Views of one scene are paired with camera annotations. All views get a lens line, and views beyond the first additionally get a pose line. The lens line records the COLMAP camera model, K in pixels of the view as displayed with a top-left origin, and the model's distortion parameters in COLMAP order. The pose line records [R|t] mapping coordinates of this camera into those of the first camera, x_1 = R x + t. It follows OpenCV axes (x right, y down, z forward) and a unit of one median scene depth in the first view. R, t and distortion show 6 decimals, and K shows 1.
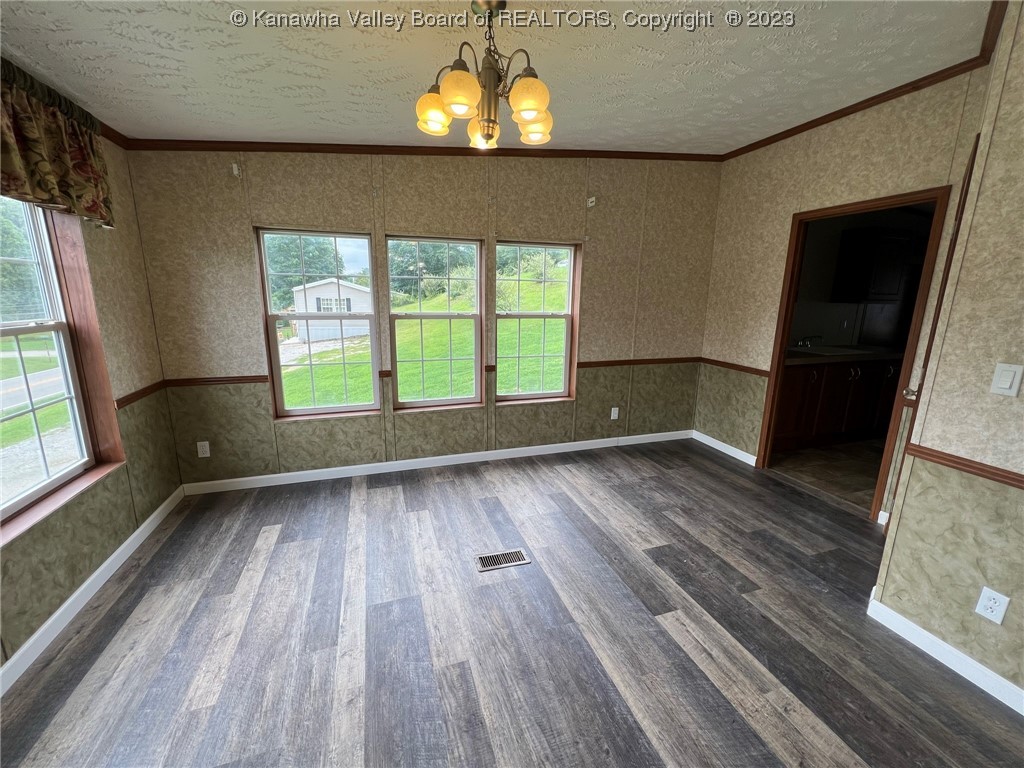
lens RADIAL K [[410.3, 0, 509.7], [0, 410.3, 381.6], [0, 0, 1]] dist [-0.000746, -0.000063]
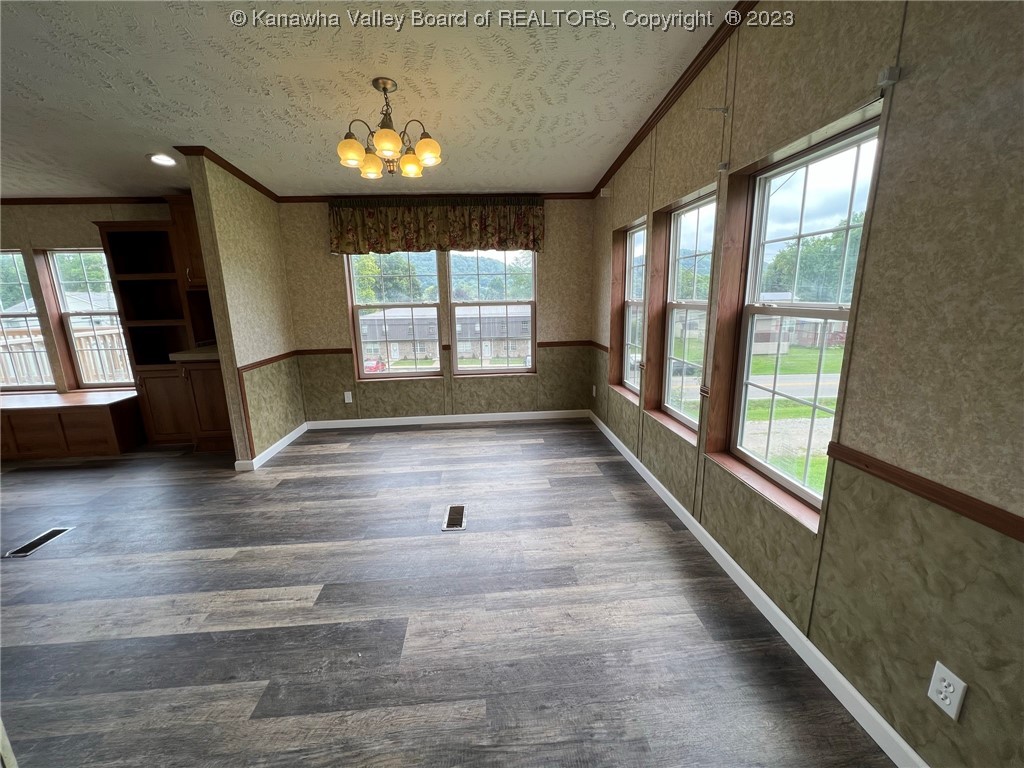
lens RADIAL K [[410.3, 0, 509.7], [0, 410.3, 381.6], [0, 0, 1]] dist [-0.000746, -0.000063]
pose [[-0.247121, 0.193709, -0.949425, 1.013603], [-0.184462, 0.952492, 0.242348, -0.235581], [0.951265, 0.235022, -0.199649, 1.378923]]
